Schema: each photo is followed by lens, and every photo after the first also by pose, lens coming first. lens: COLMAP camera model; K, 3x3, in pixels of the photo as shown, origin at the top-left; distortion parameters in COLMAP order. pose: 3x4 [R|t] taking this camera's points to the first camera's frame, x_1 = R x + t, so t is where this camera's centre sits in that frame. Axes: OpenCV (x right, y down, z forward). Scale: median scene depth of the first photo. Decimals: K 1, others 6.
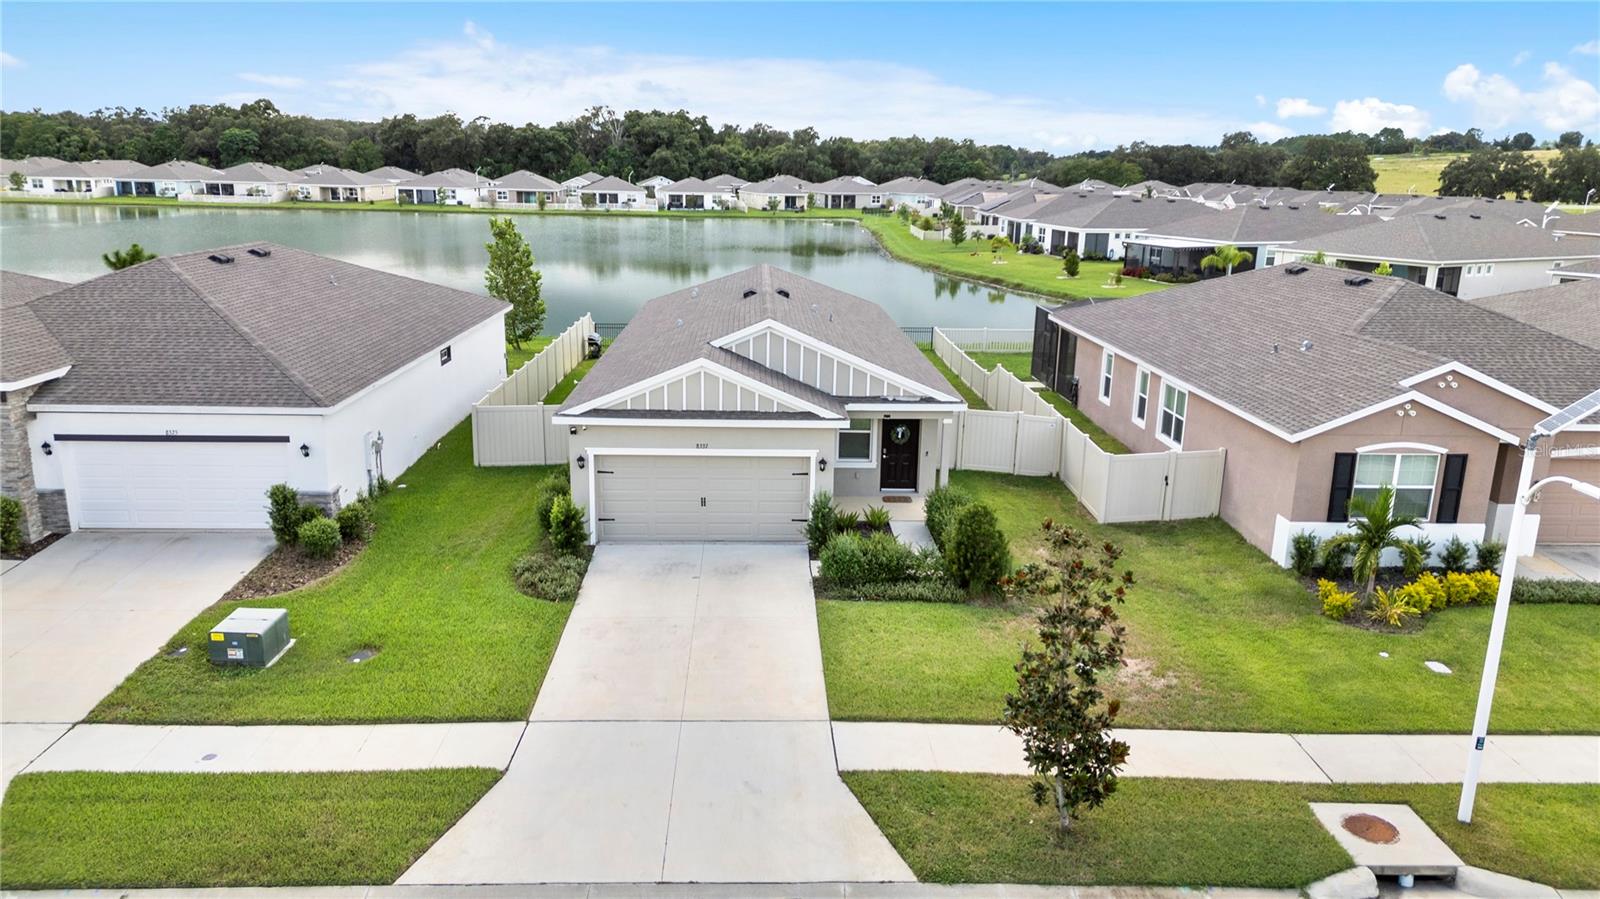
lens RADIAL K [[1144.2, 0, 800.0], [0, 1144.2, 449.5], [0, 0, 1]] dist [0.004103, 0.000528]
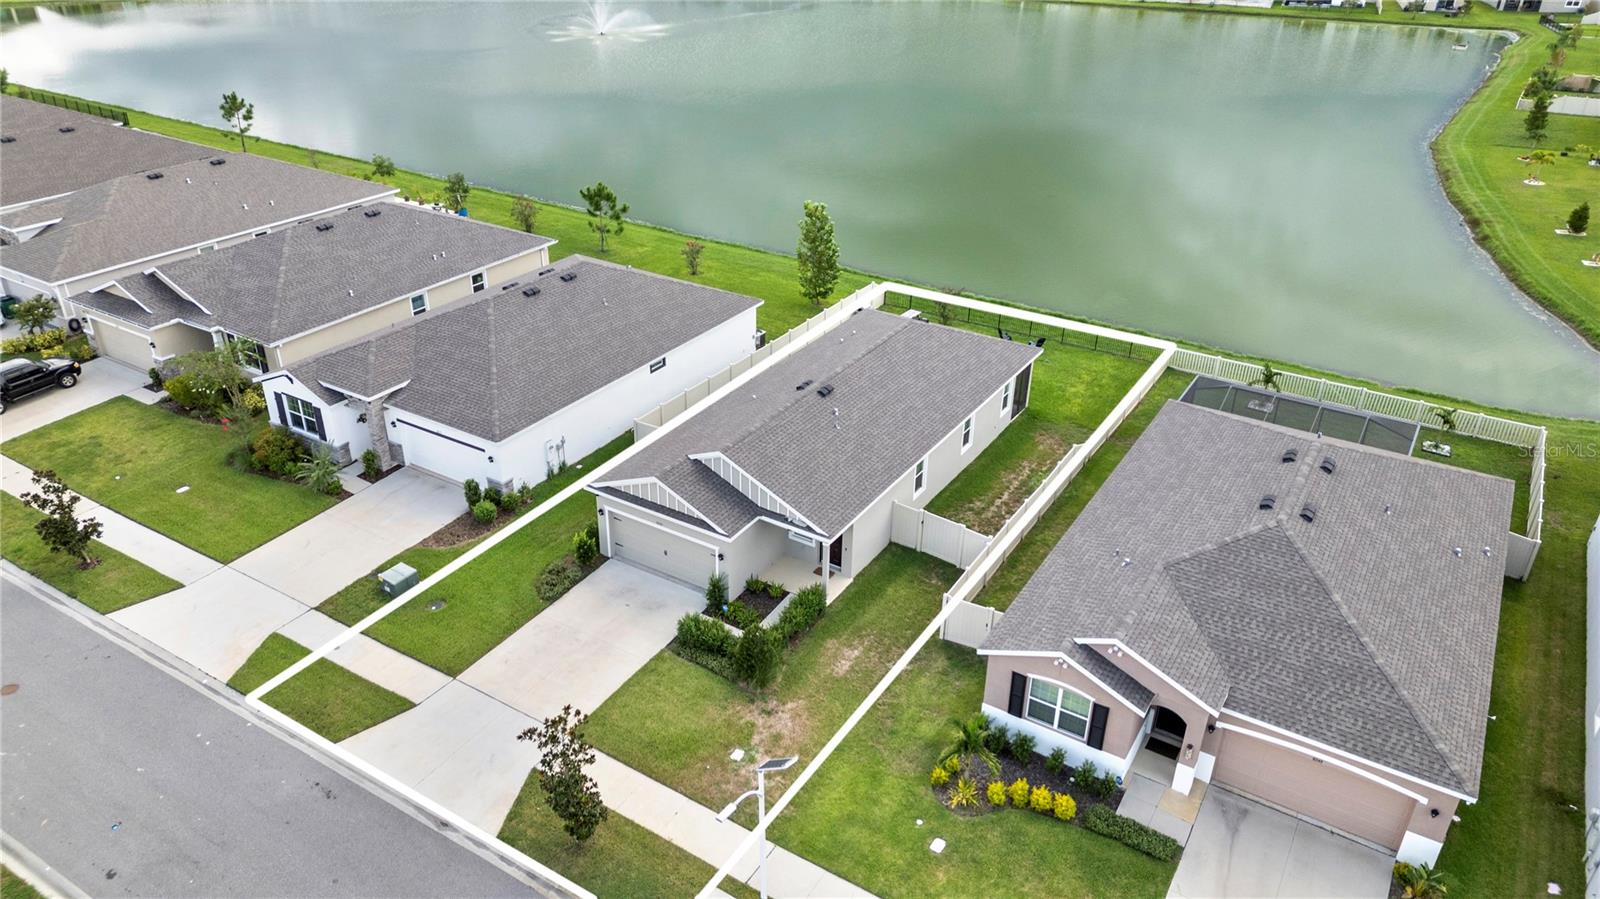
lens RADIAL K [[1119.5, 0, 800.0], [0, 1119.5, 449.5], [0, 0, 1]] dist [0.004258, 0.000889]
pose [[0.830998, 0.261865, -0.490784, 0.825904], [-0.137204, 0.951497, 0.275370, -0.565097], [0.539089, -0.161495, 0.826621, -0.179372]]
